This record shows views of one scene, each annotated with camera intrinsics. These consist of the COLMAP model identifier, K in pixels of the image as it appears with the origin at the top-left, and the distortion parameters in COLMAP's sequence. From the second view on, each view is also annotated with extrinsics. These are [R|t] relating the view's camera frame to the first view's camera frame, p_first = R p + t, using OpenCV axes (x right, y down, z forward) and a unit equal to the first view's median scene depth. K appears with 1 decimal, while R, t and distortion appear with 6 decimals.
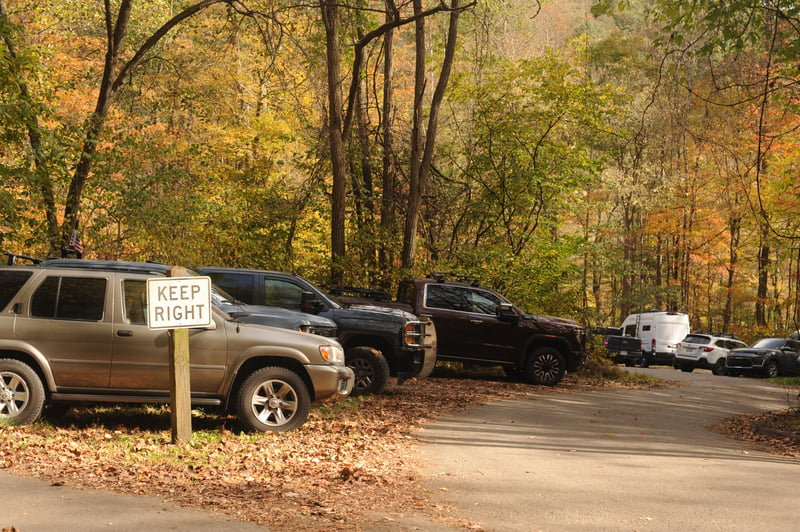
lens RADIAL K [[1168.8, 0, 400.0], [0, 1168.8, 266.0], [0, 0, 1]] dist [-0.092979, 0.114249]
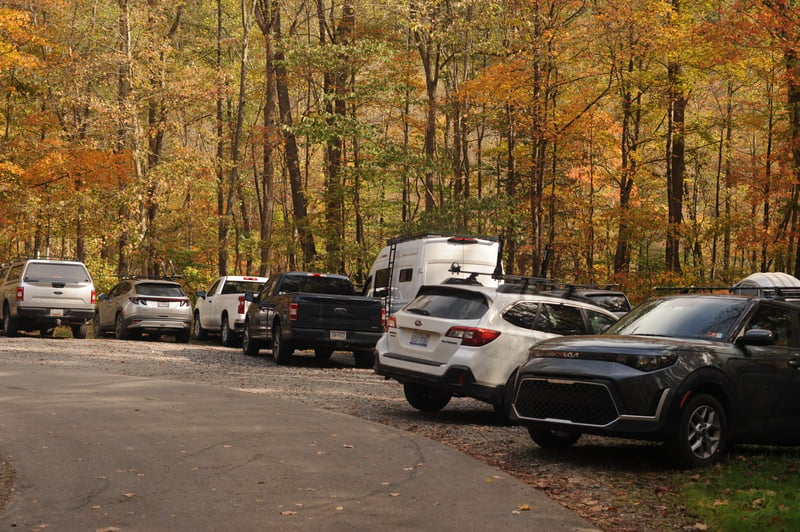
lens RADIAL K [[1168.8, 0, 400.0], [0, 1168.8, 266.0], [0, 0, 1]] dist [-0.092979, 0.114249]
pose [[0.997623, -0.012902, 0.067690, 0.225809], [0.010638, 0.999375, 0.033710, 0.044083], [-0.068082, -0.032910, 0.997137, 0.710739]]
